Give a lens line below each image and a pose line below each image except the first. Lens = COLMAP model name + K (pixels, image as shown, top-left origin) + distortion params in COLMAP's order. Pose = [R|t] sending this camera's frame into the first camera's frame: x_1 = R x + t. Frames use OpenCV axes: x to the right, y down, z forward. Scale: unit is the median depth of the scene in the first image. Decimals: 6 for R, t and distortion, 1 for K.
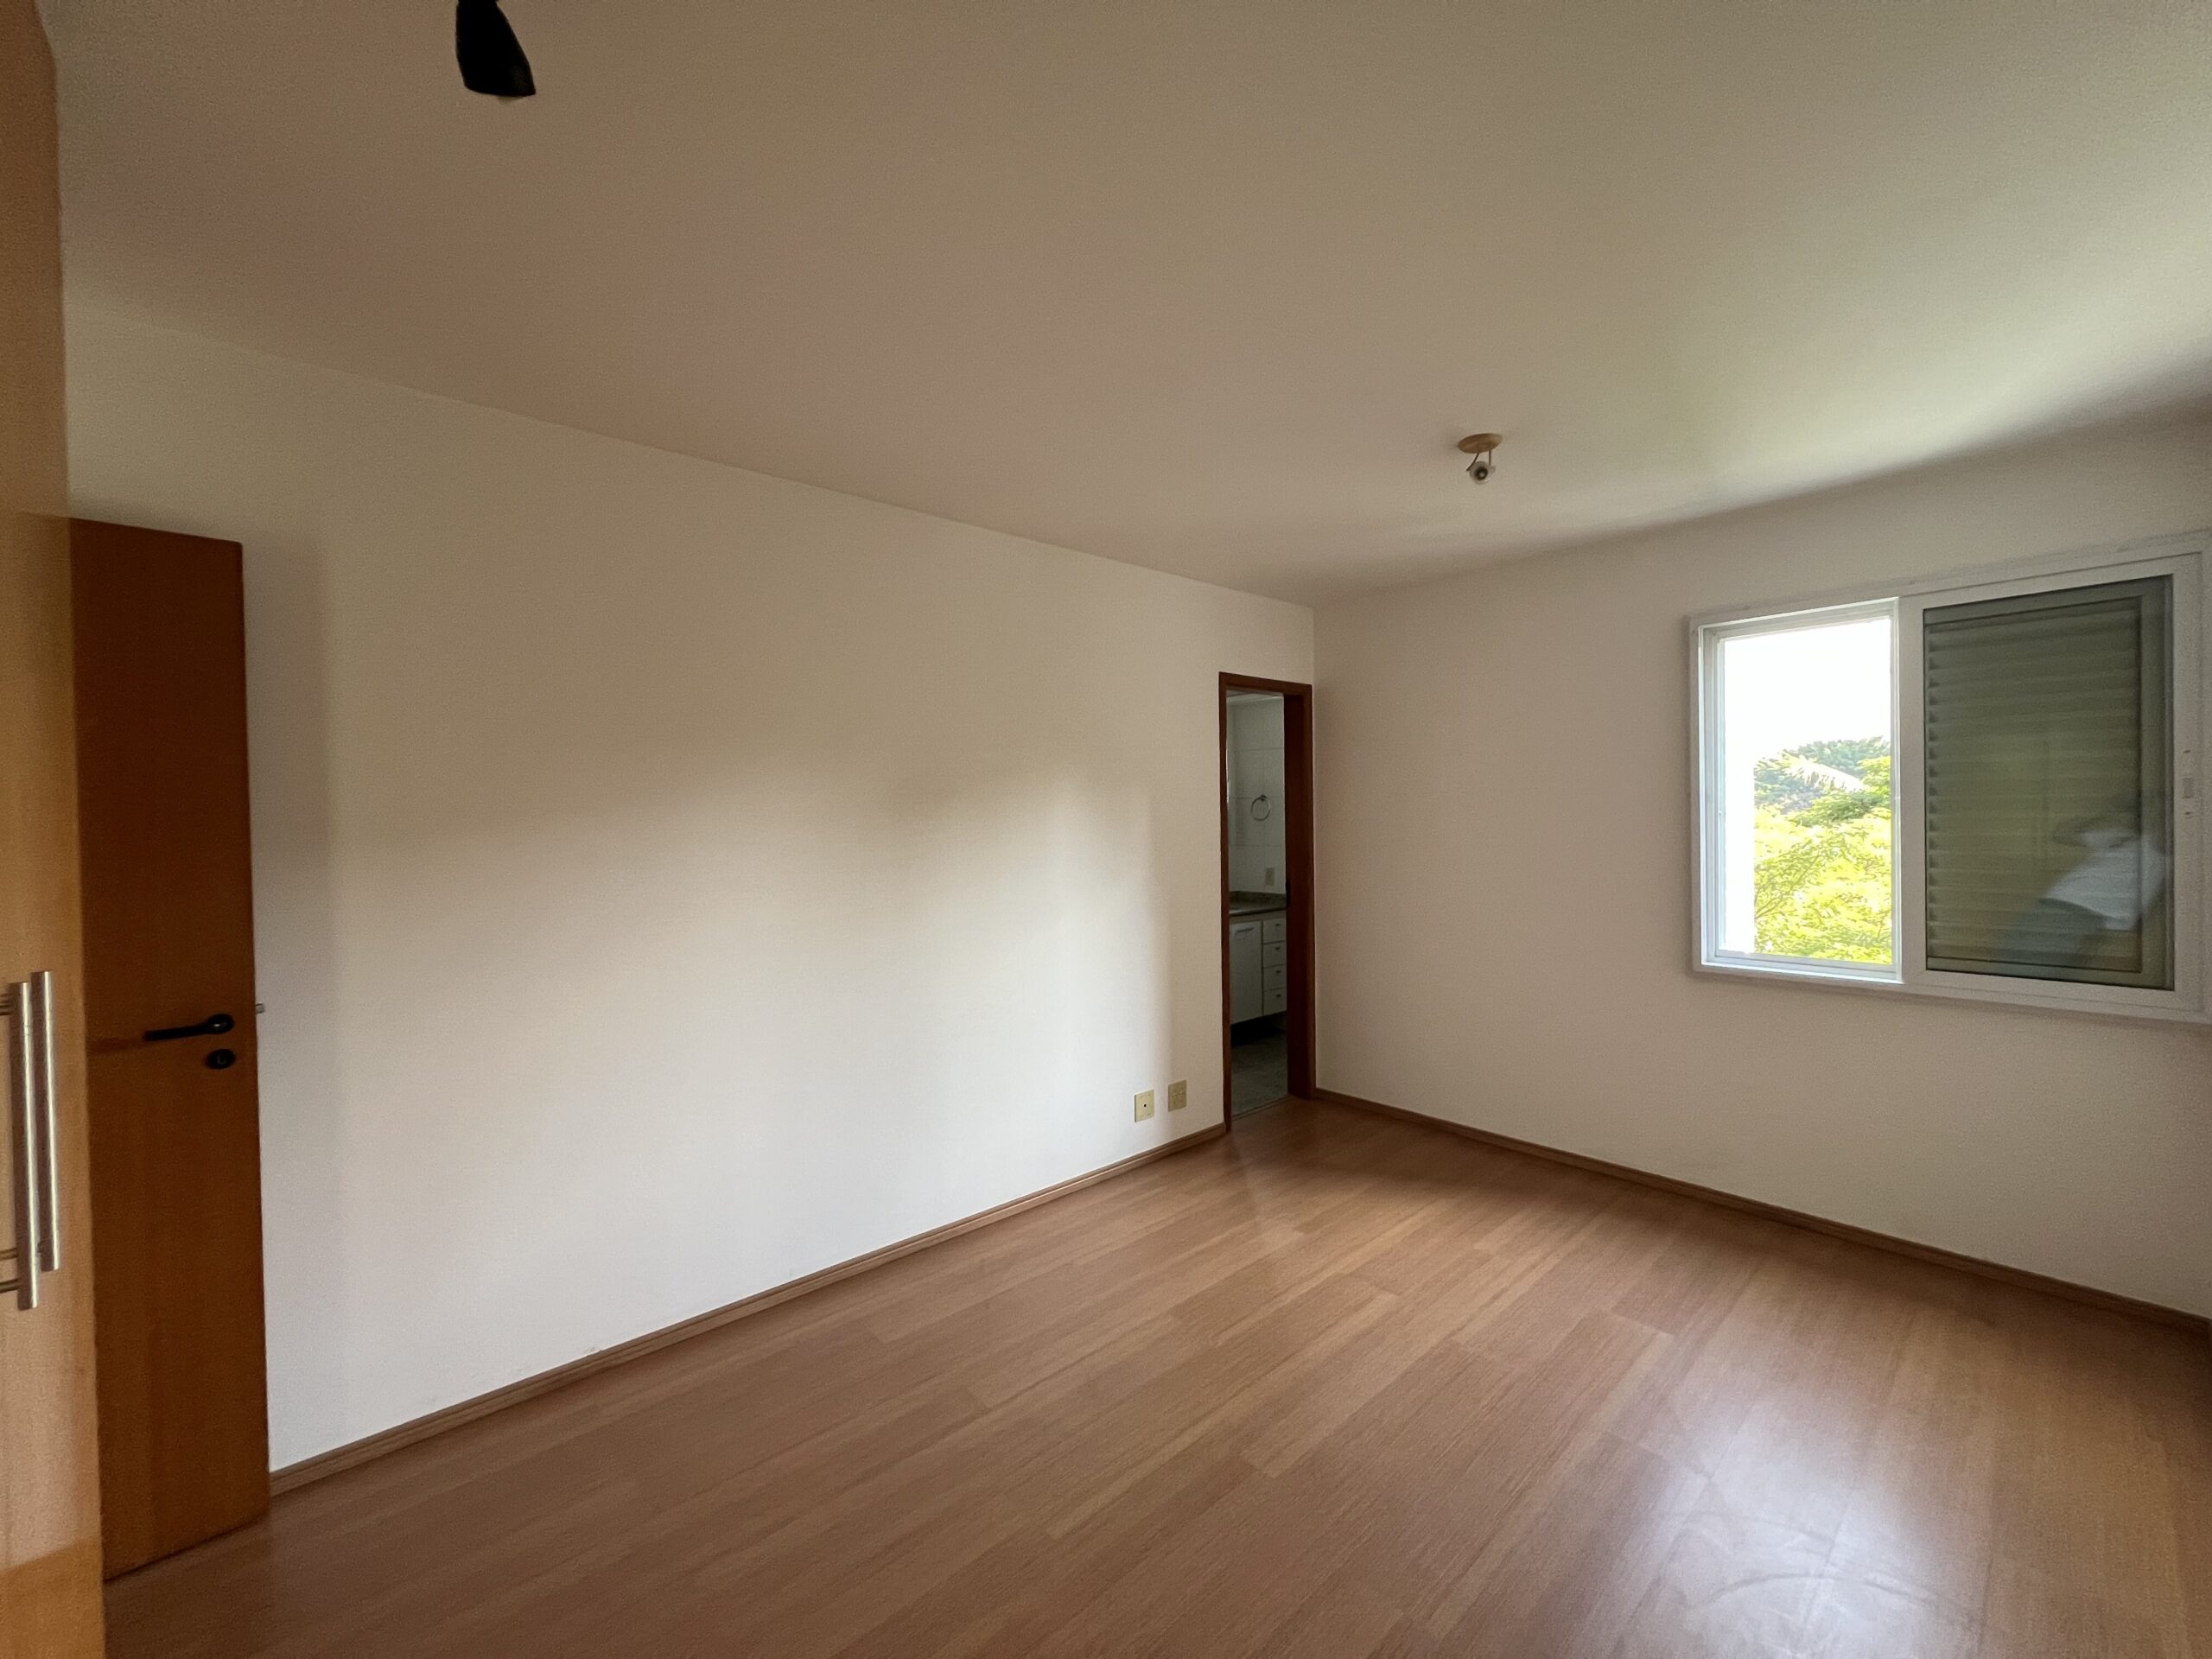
lens RADIAL K [[887.5, 0, 1108.8], [0, 887.5, 822.1], [0, 0, 1]] dist [-0.000345, 0.000479]
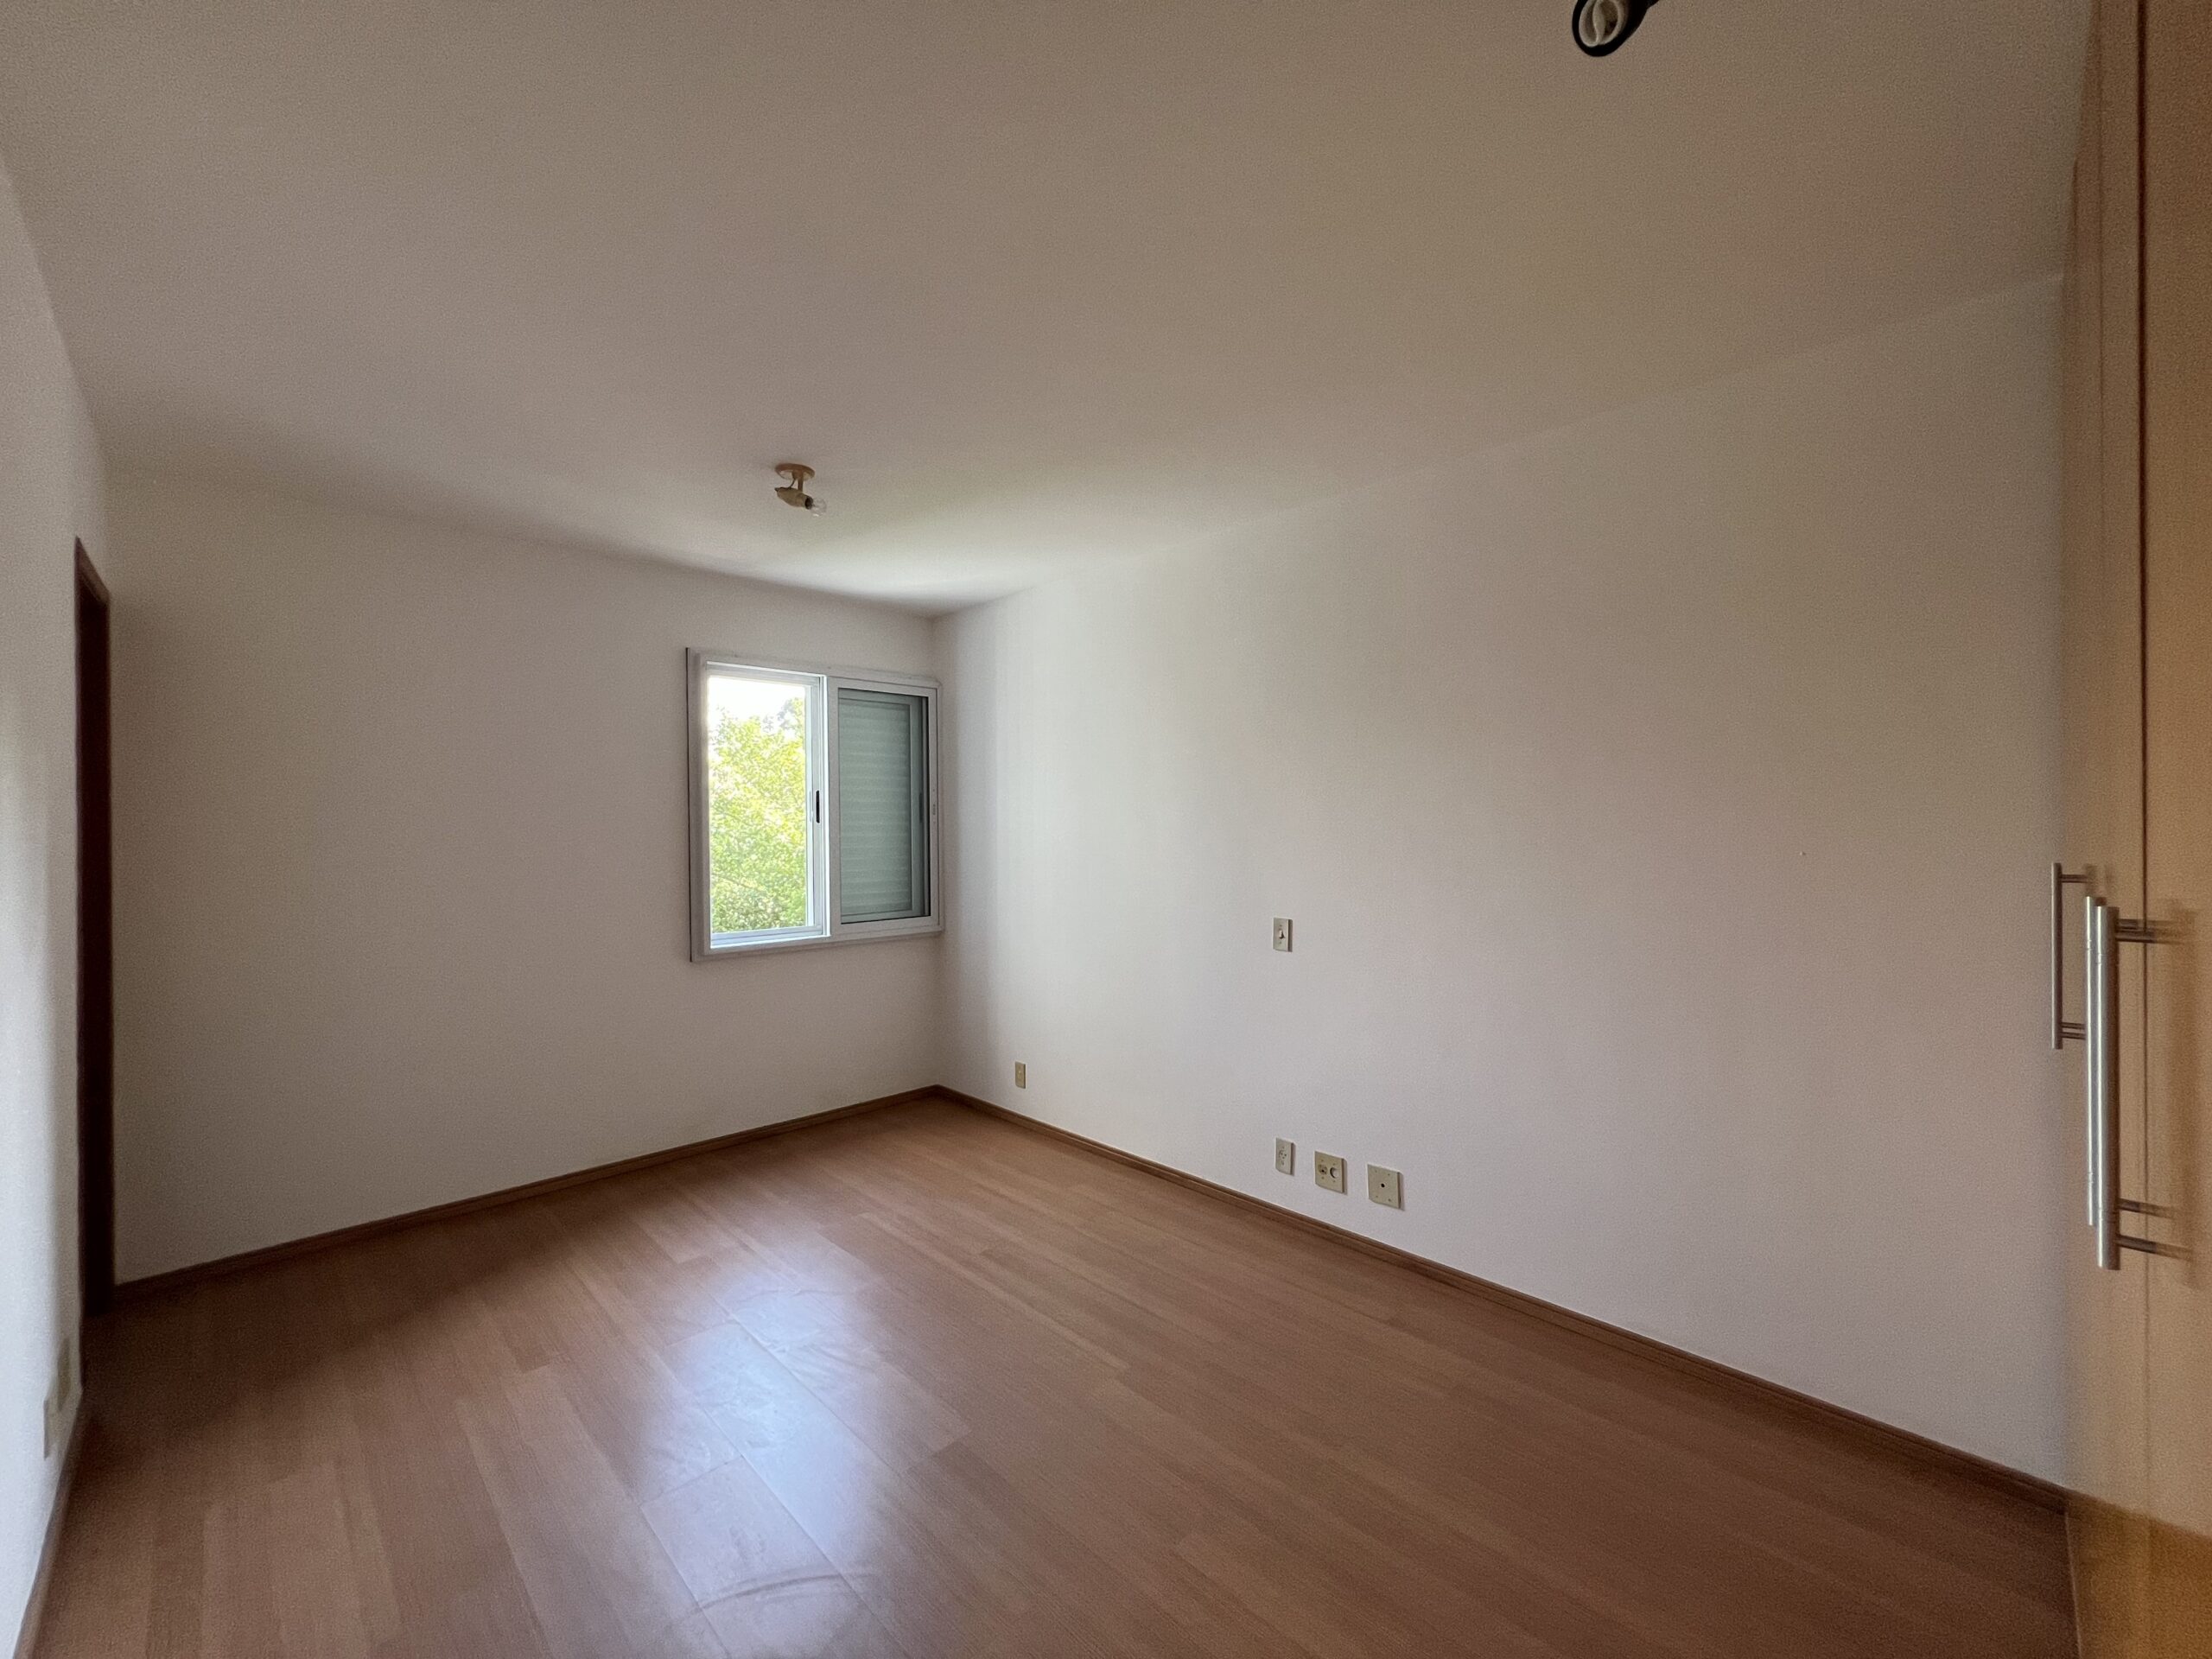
lens RADIAL K [[887.5, 0, 1109.1], [0, 887.5, 830.5], [0, 0, 1]] dist [-0.000345, 0.000479]
pose [[-0.024197, -0.000201, 0.999707, -0.546516], [0.013932, 0.999903, 0.000539, 0.009628], [-0.999610, 0.013941, -0.024192, 0.520175]]
